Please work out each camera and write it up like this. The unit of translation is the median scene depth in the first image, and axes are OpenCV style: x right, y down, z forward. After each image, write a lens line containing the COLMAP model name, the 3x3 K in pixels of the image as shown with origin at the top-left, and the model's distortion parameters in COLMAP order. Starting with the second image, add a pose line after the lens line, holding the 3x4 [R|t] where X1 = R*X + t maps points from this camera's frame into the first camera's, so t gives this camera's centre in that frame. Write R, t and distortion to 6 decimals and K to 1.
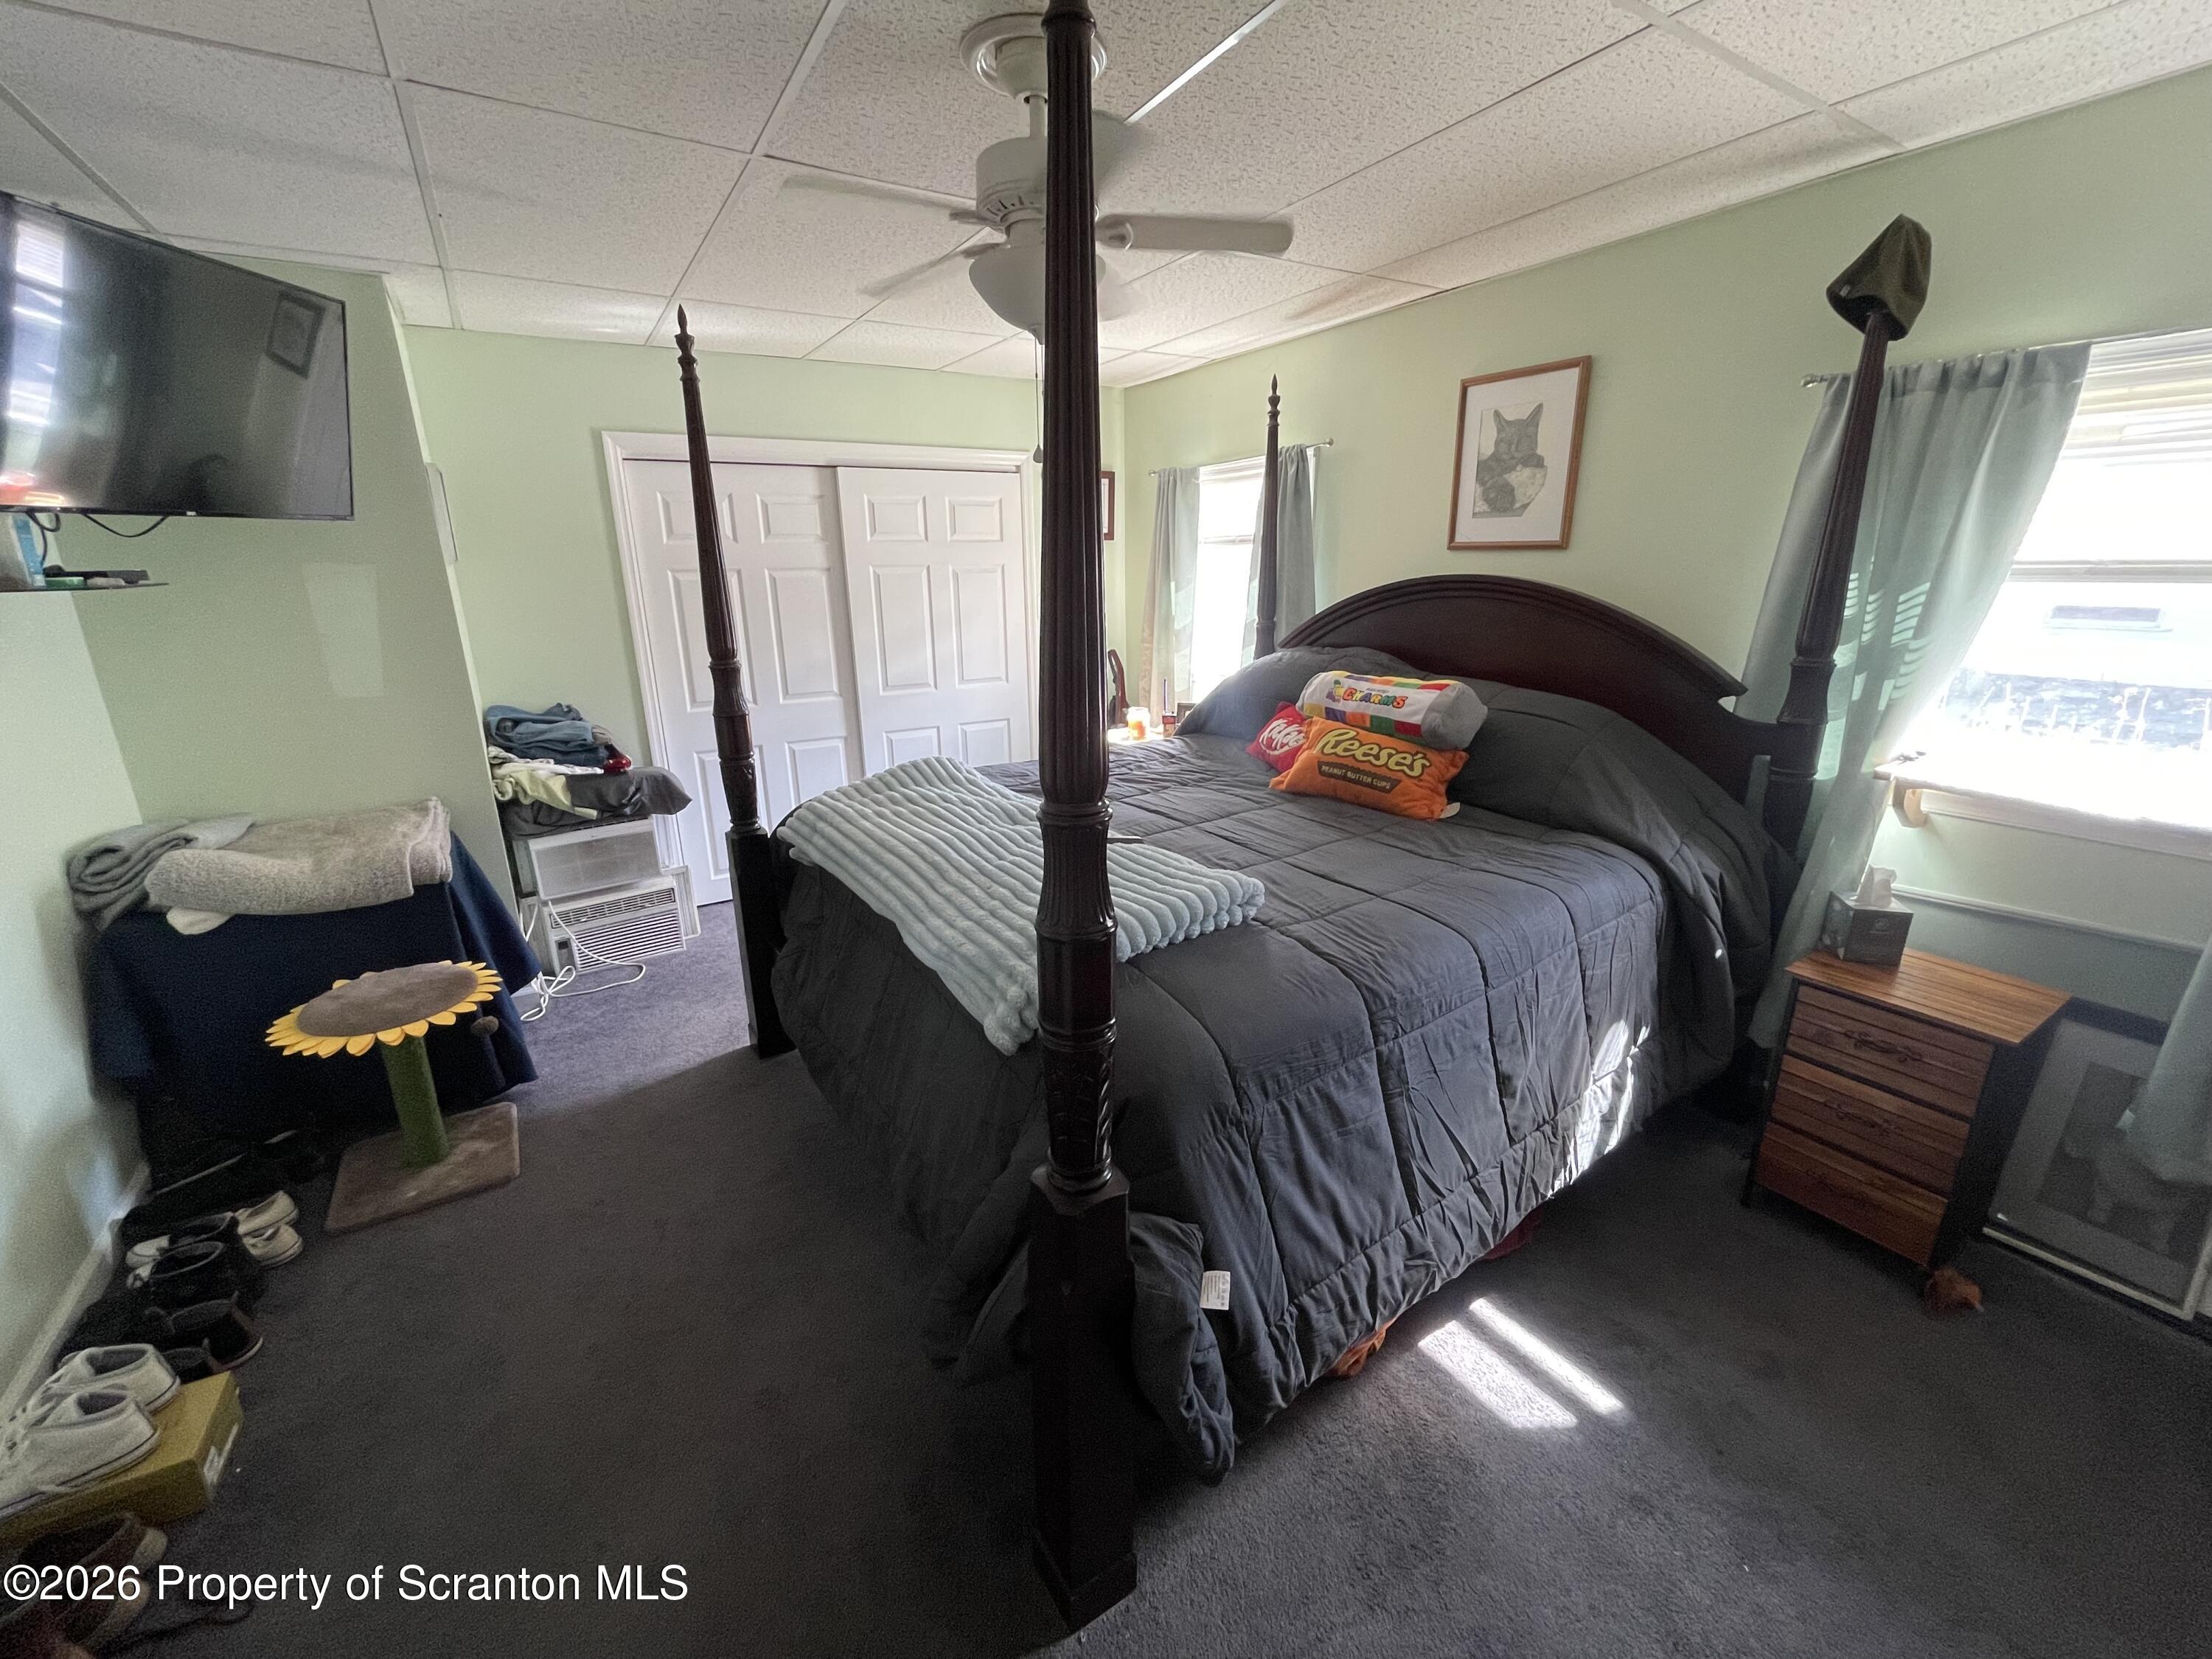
lens RADIAL K [[895.3, 0, 1097.1], [0, 895.3, 825.2], [0, 0, 1]] dist [-0.003695, 0.001057]
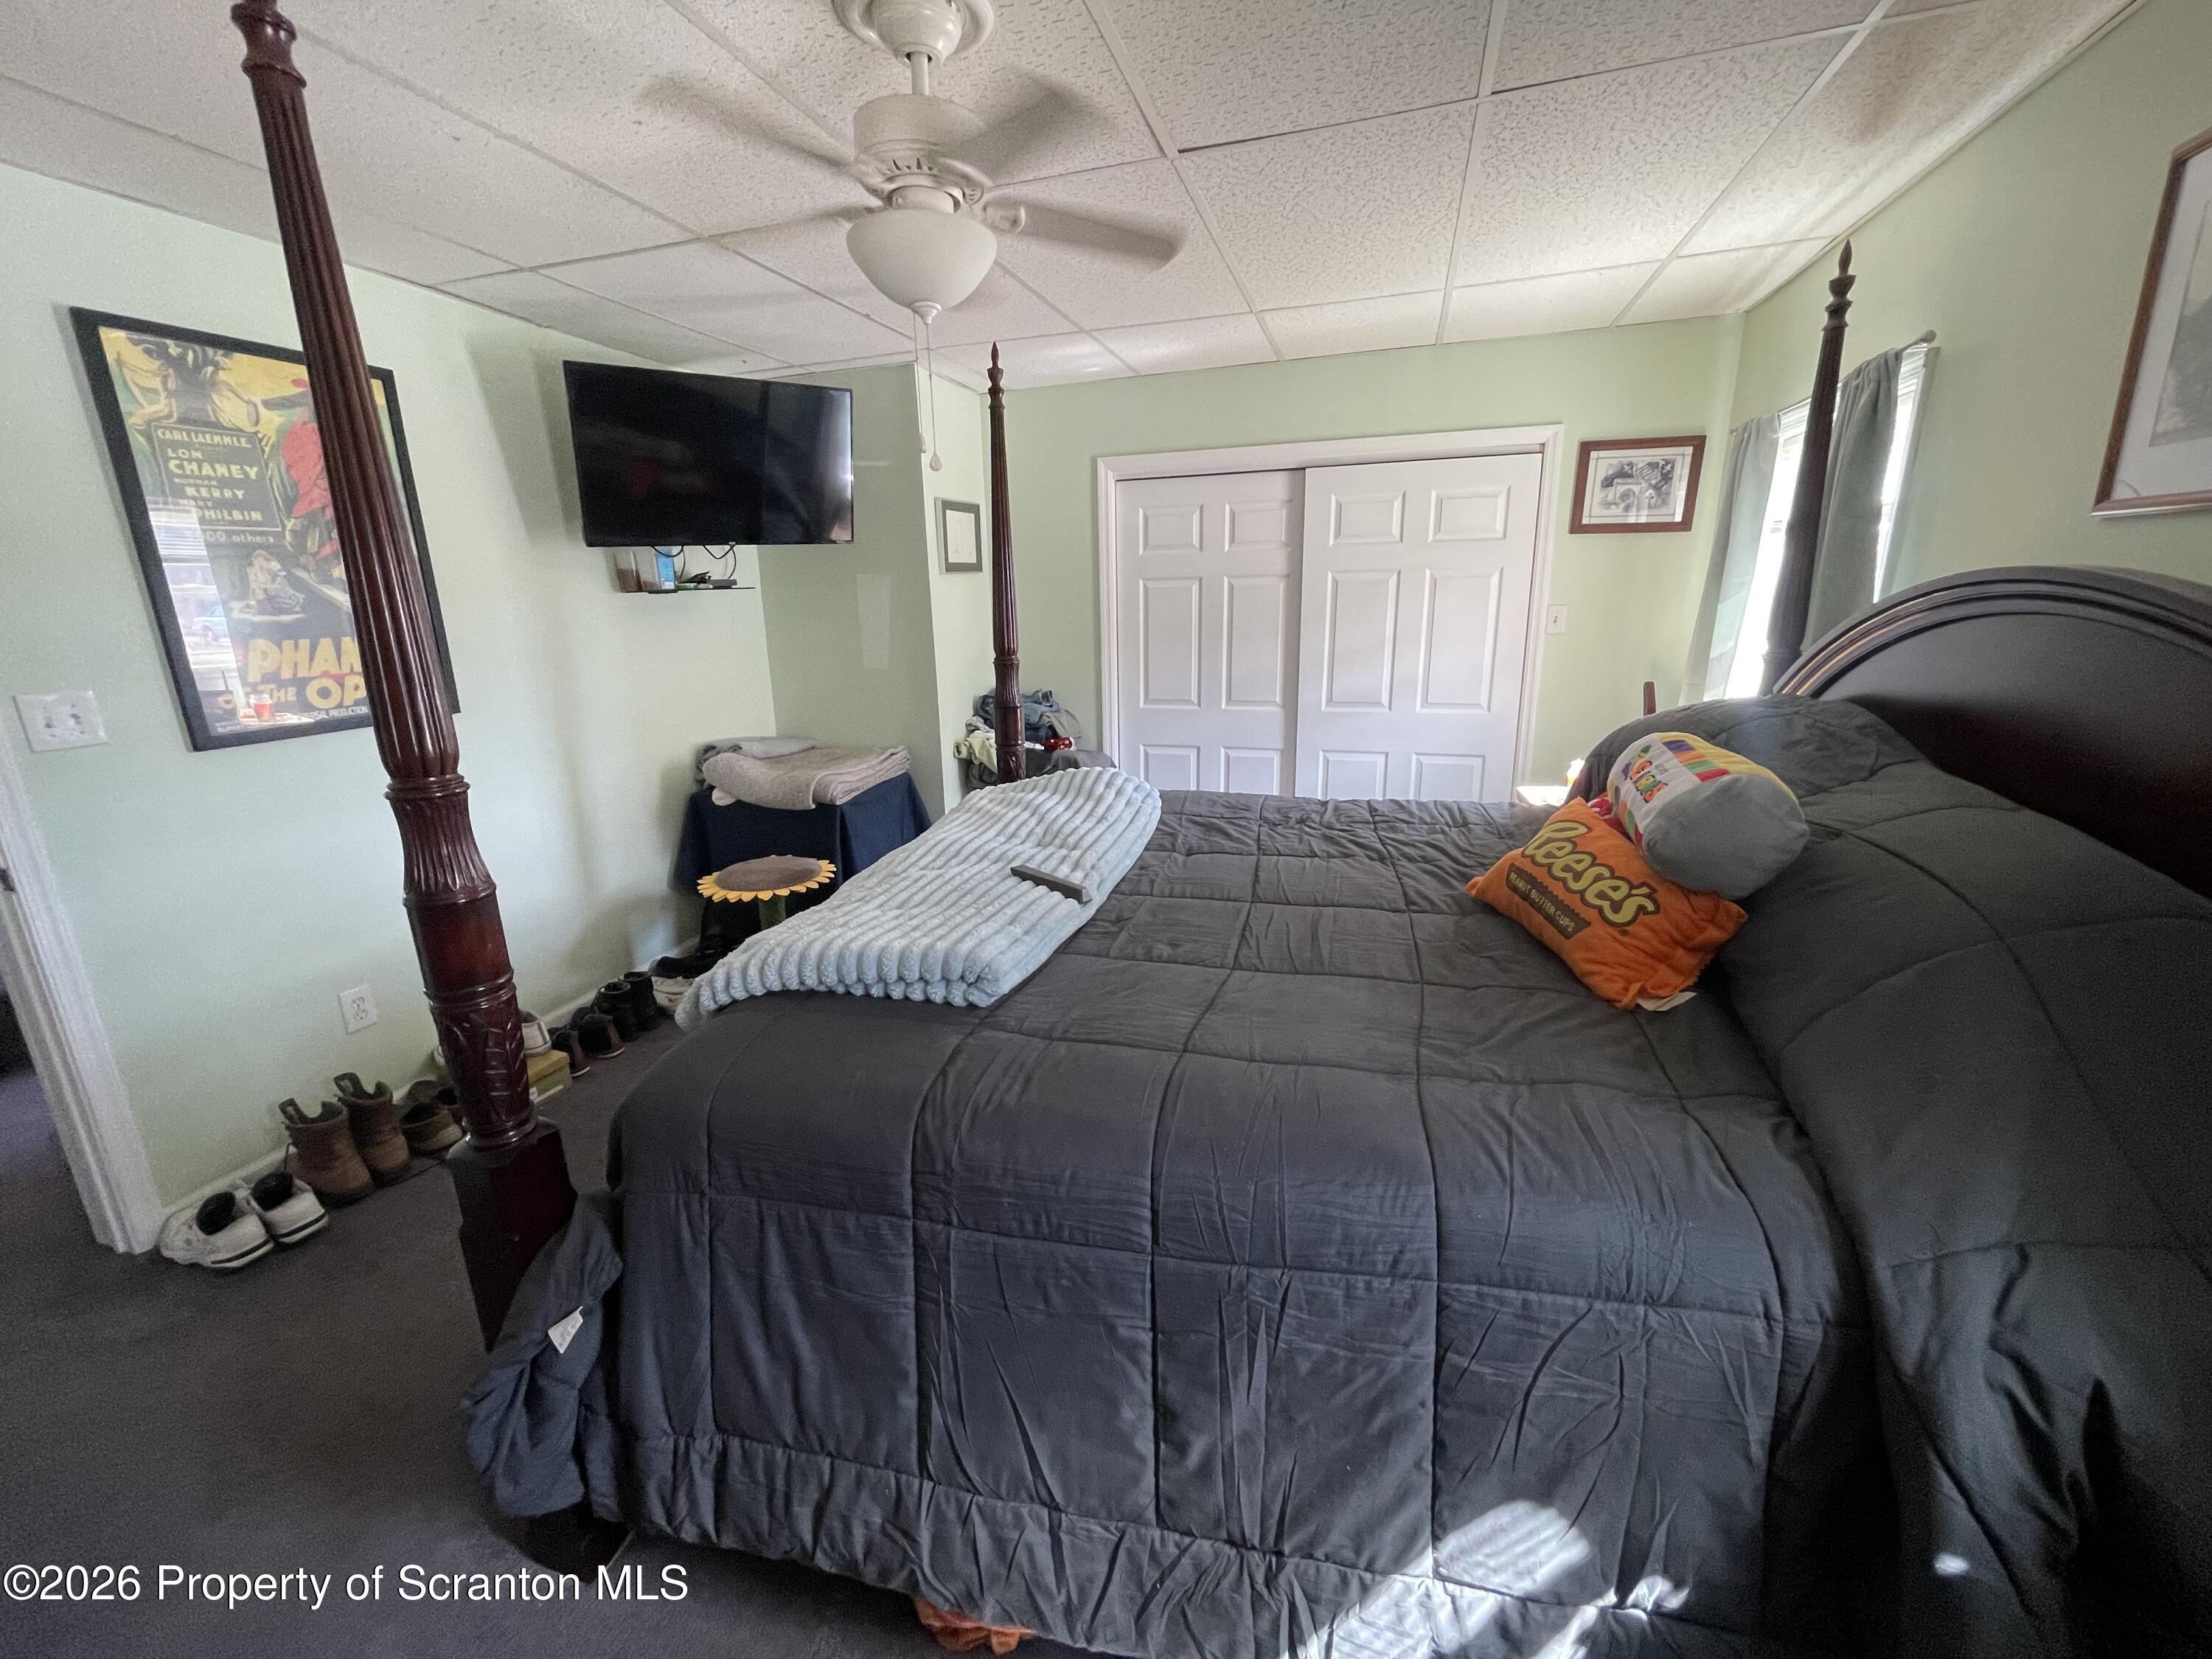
lens RADIAL K [[895.3, 0, 1102.2], [0, 895.3, 833.9], [0, 0, 1]] dist [-0.003695, 0.001057]
pose [[0.647170, 0.198745, -0.735983, 0.533579], [-0.201688, 0.975657, 0.086117, -0.089890], [0.735182, 0.092706, 0.671500, 0.362090]]
